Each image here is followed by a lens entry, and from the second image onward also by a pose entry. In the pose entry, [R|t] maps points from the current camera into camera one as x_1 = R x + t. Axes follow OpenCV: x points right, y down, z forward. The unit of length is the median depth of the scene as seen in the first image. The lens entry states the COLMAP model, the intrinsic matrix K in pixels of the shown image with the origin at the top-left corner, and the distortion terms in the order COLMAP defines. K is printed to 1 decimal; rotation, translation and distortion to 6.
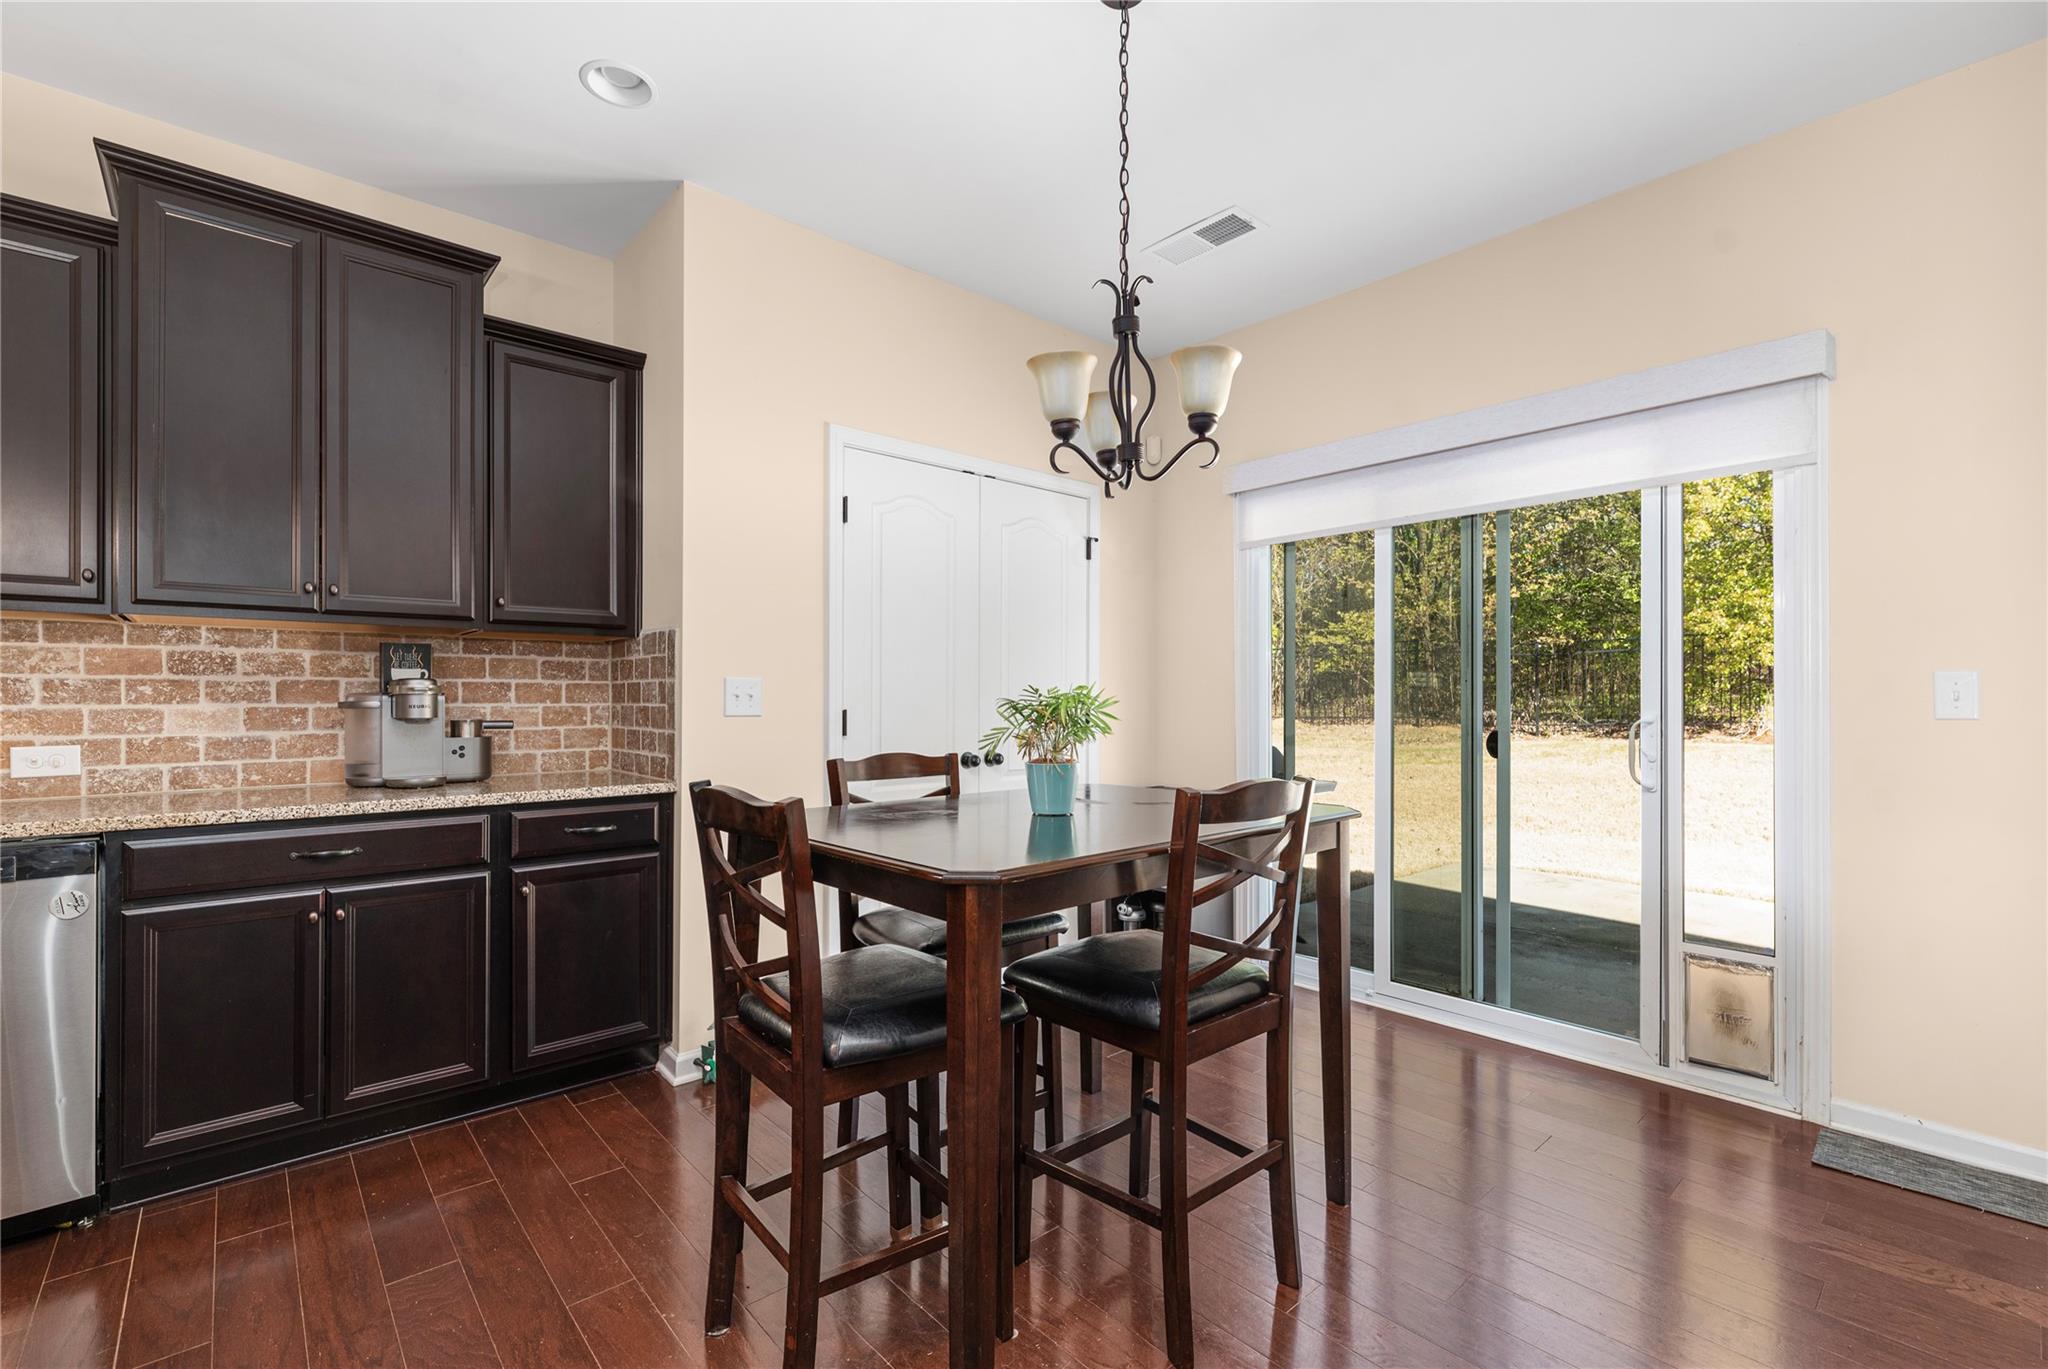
lens RADIAL K [[891.4, 0, 1028.9], [0, 891.4, 696.6], [0, 0, 1]] dist [-0.001905, -0.000360]
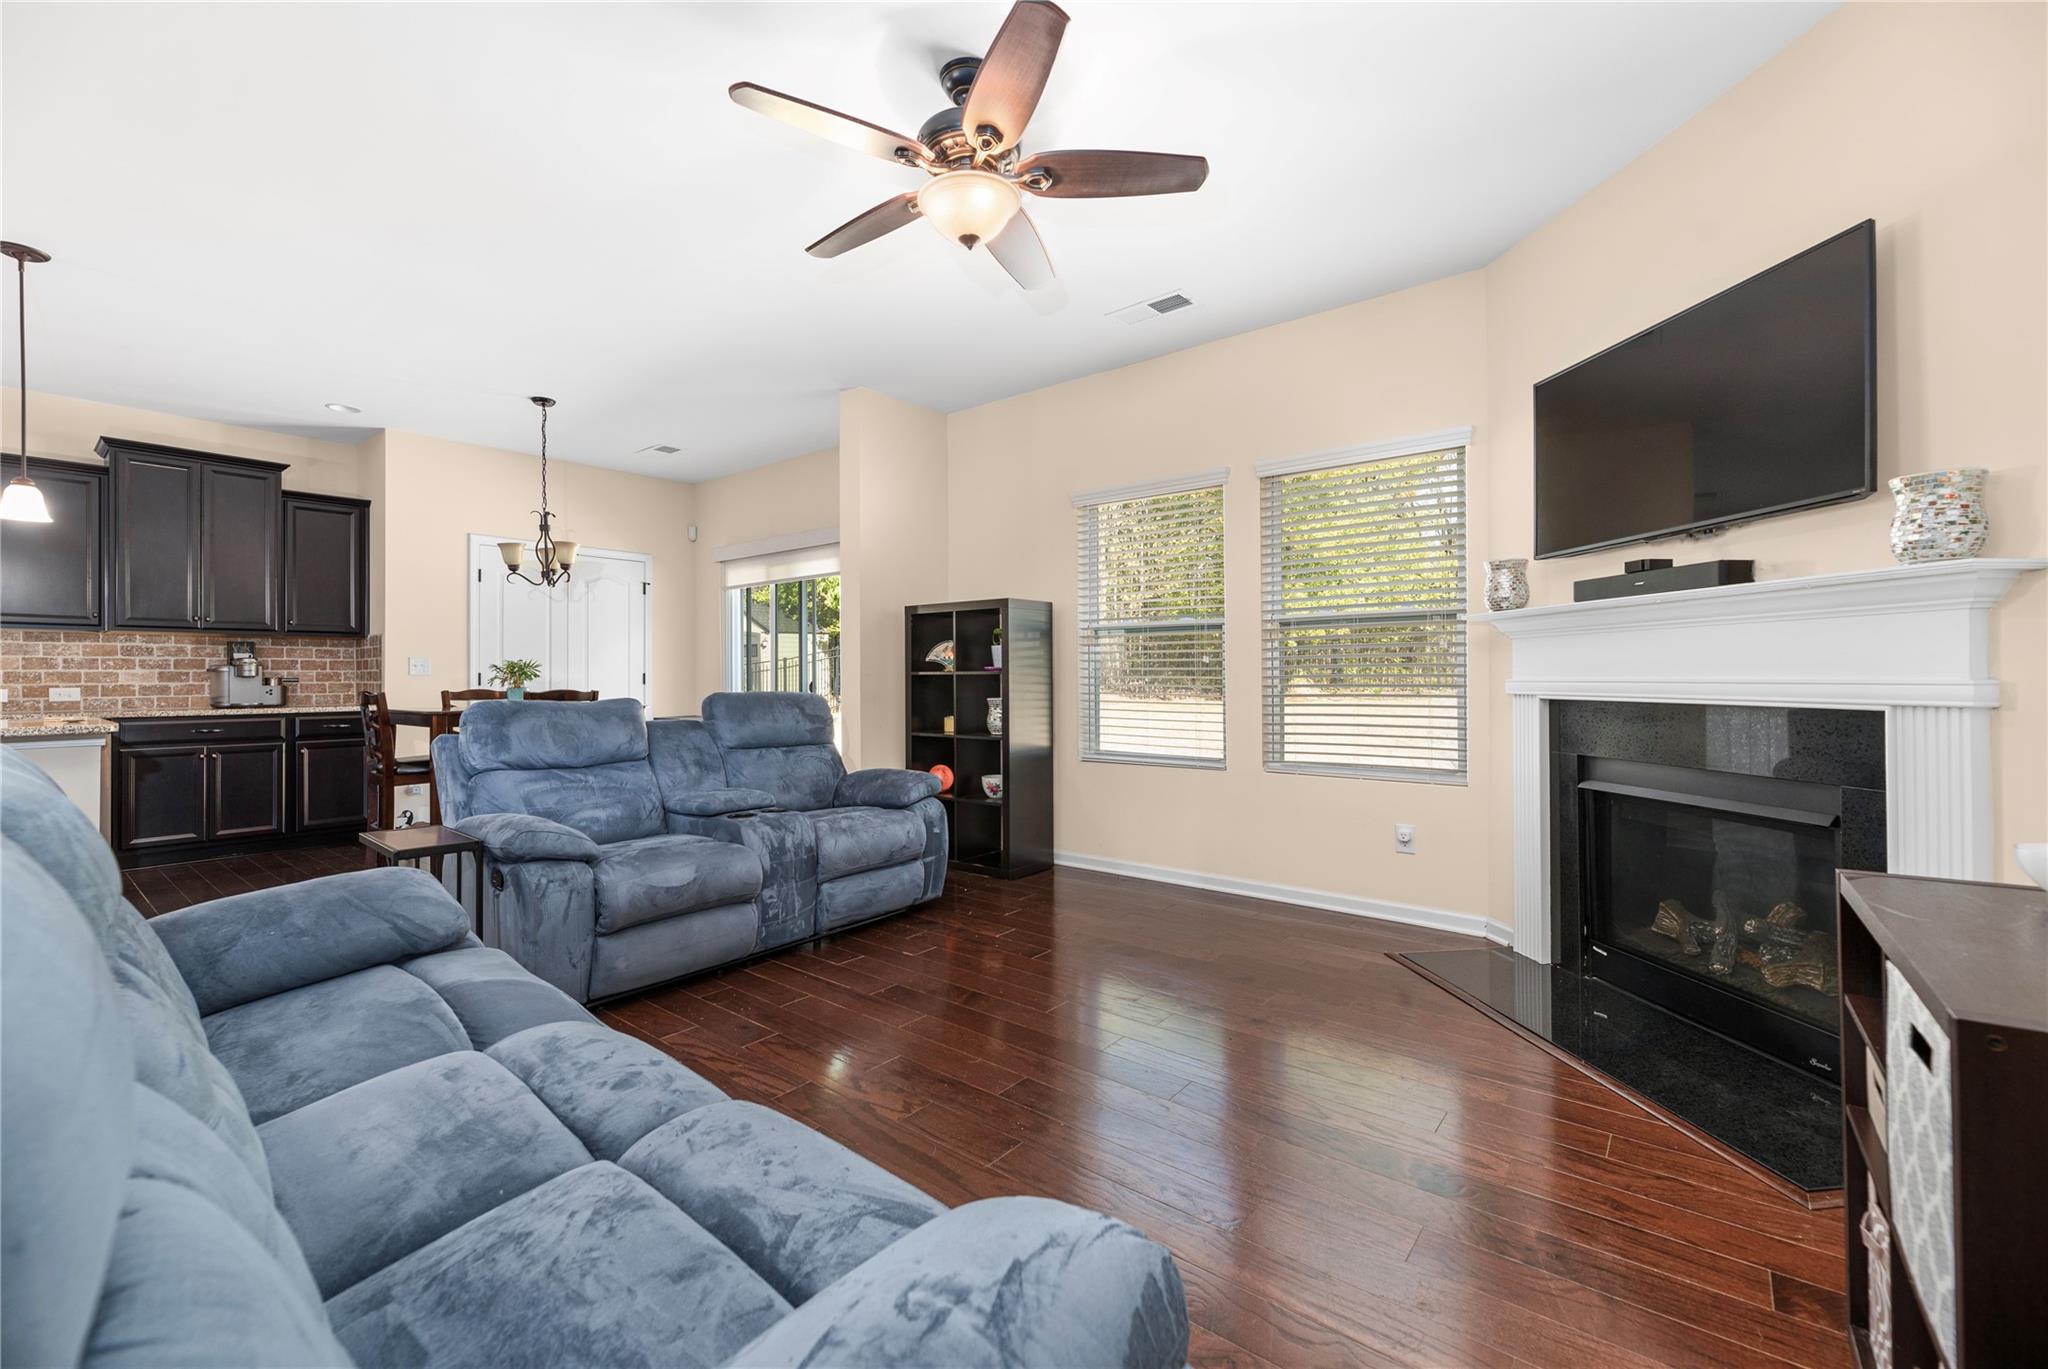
lens RADIAL K [[857.2, 0, 1027.0], [0, 857.2, 672.8], [0, 0, 1]] dist [-0.000708, -0.000181]
pose [[0.987614, -0.005733, 0.156798, 0.864174], [0.006478, 0.999970, -0.004243, 0.037326], [-0.156769, 0.005206, 0.987622, -1.363968]]
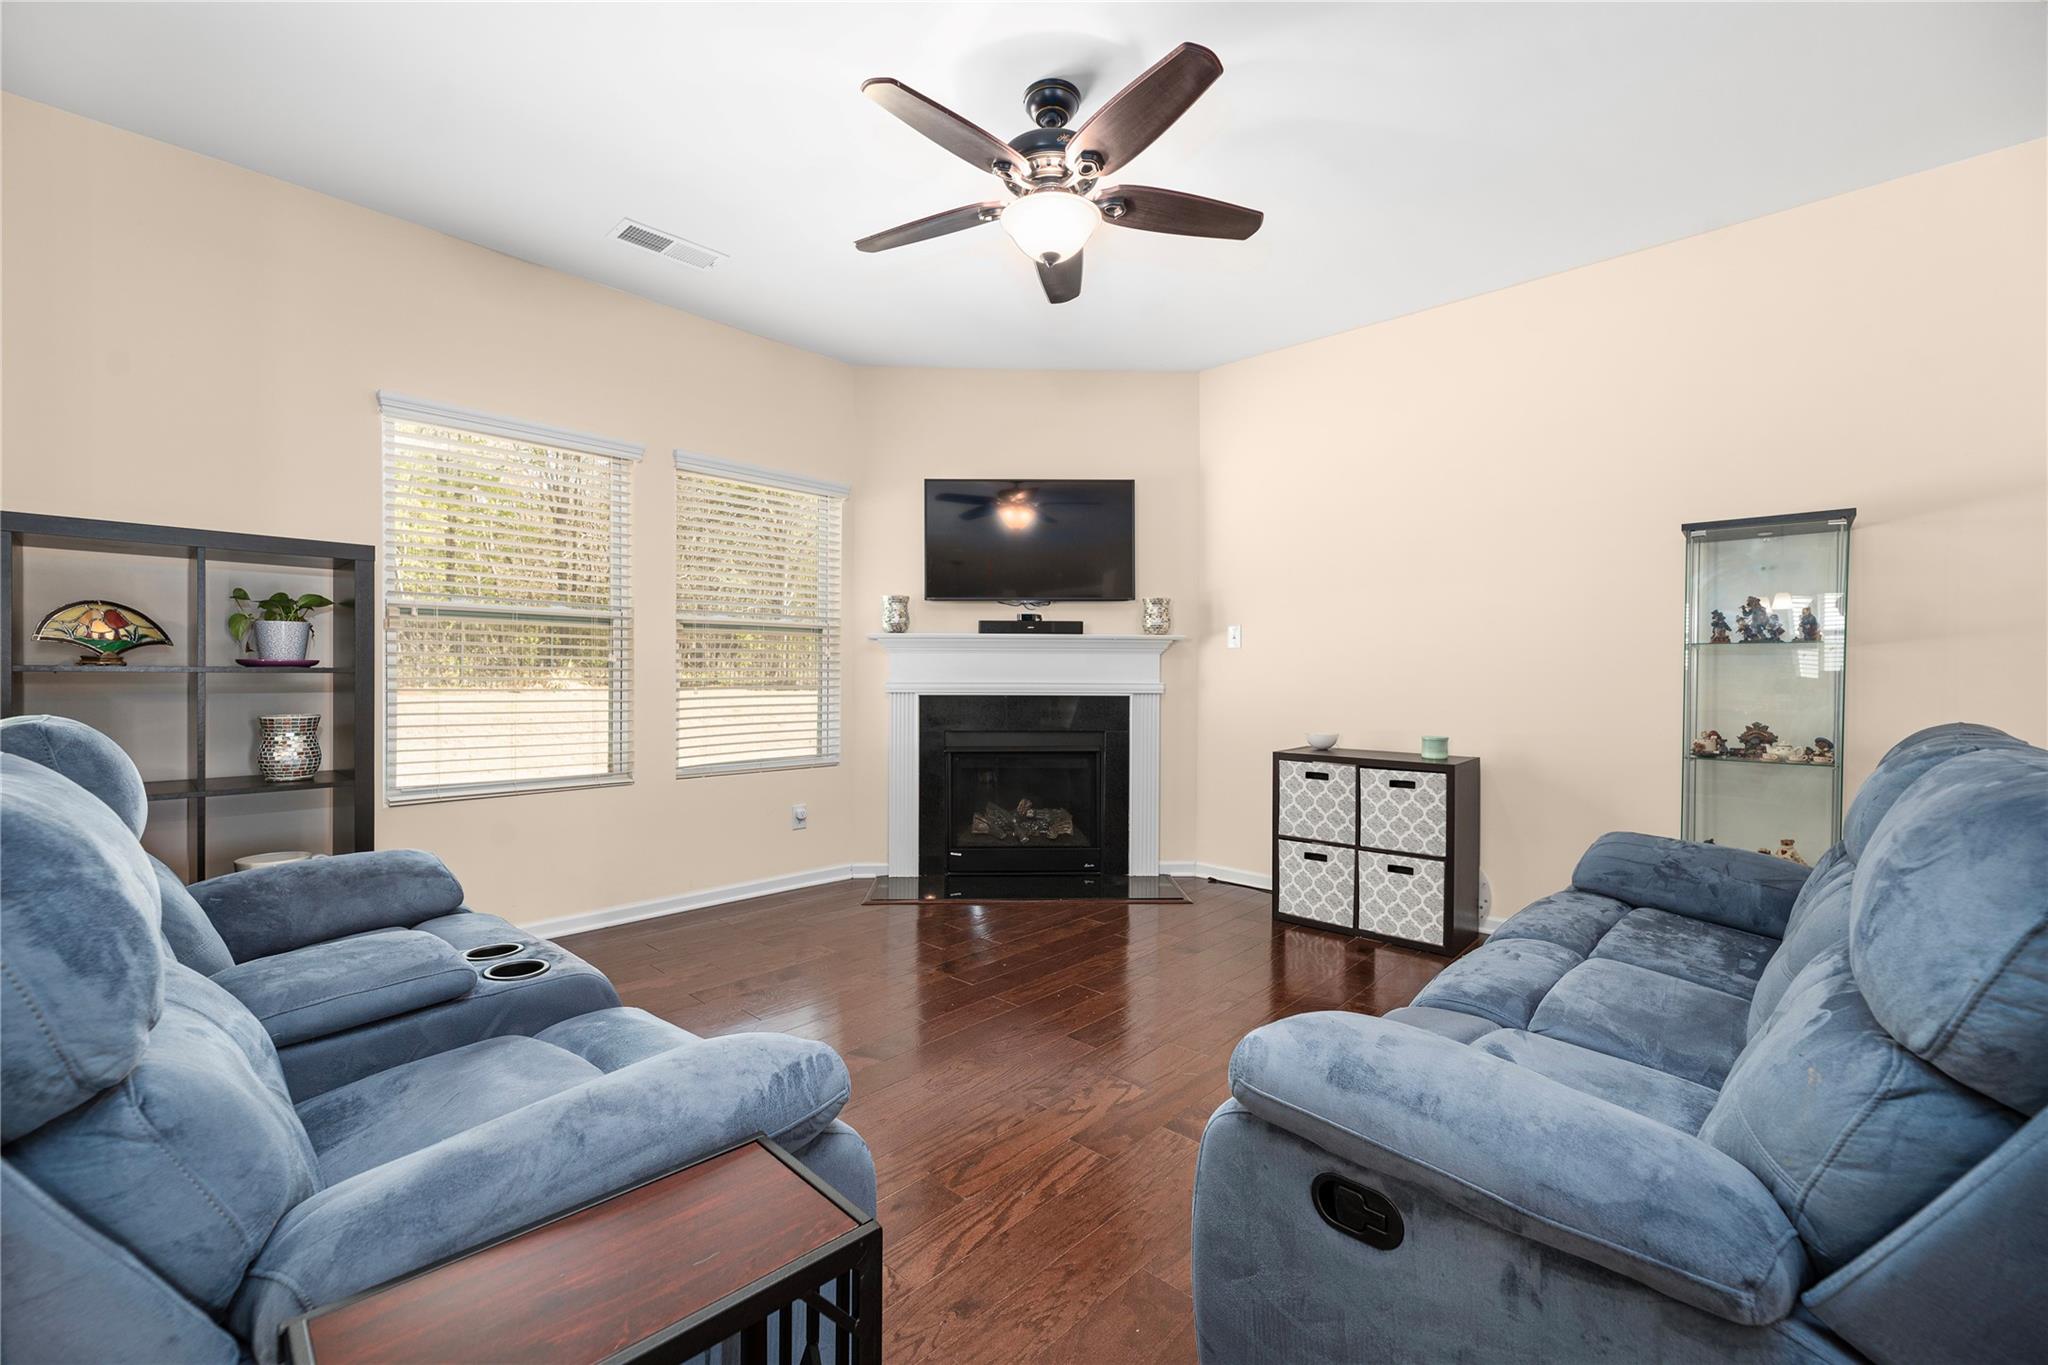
lens RADIAL K [[842.7, 0, 1024.0], [0, 842.7, 682.5], [0, 0, 1]] dist [0.002660, 0.000102]
pose [[-0.074403, -0.010547, 0.997173, 0.012733], [-0.005895, 0.999931, 0.010136, 0.028510], [-0.997211, -0.005124, -0.074460, -0.347515]]
